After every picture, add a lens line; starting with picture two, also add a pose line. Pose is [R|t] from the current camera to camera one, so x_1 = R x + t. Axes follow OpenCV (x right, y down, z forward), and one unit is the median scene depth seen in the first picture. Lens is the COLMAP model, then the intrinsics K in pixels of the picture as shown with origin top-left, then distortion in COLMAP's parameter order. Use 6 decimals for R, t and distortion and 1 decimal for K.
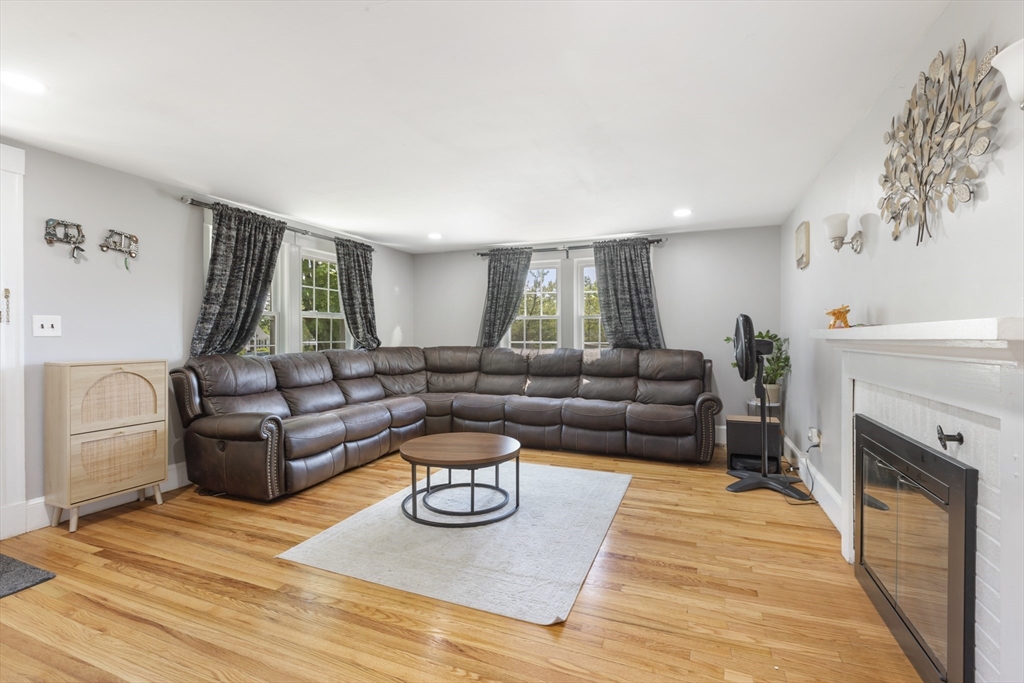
lens RADIAL K [[457.7, 0, 509.6], [0, 457.7, 340.6], [0, 0, 1]] dist [-0.000153, -0.000242]
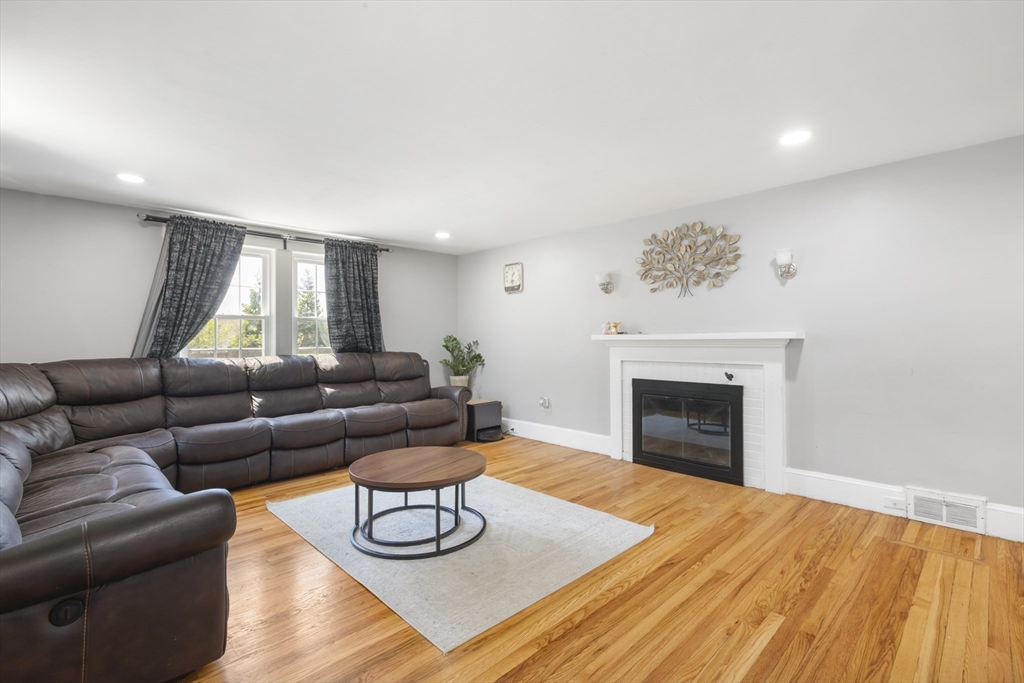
lens RADIAL K [[468.5, 0, 513.9], [0, 468.5, 336.6], [0, 0, 1]] dist [-0.001579, -0.000140]
pose [[0.395707, 0.000332, 0.918377, -0.545249], [0.017535, 0.999815, -0.007917, -0.003719], [-0.918209, 0.019237, 0.395628, 0.293707]]
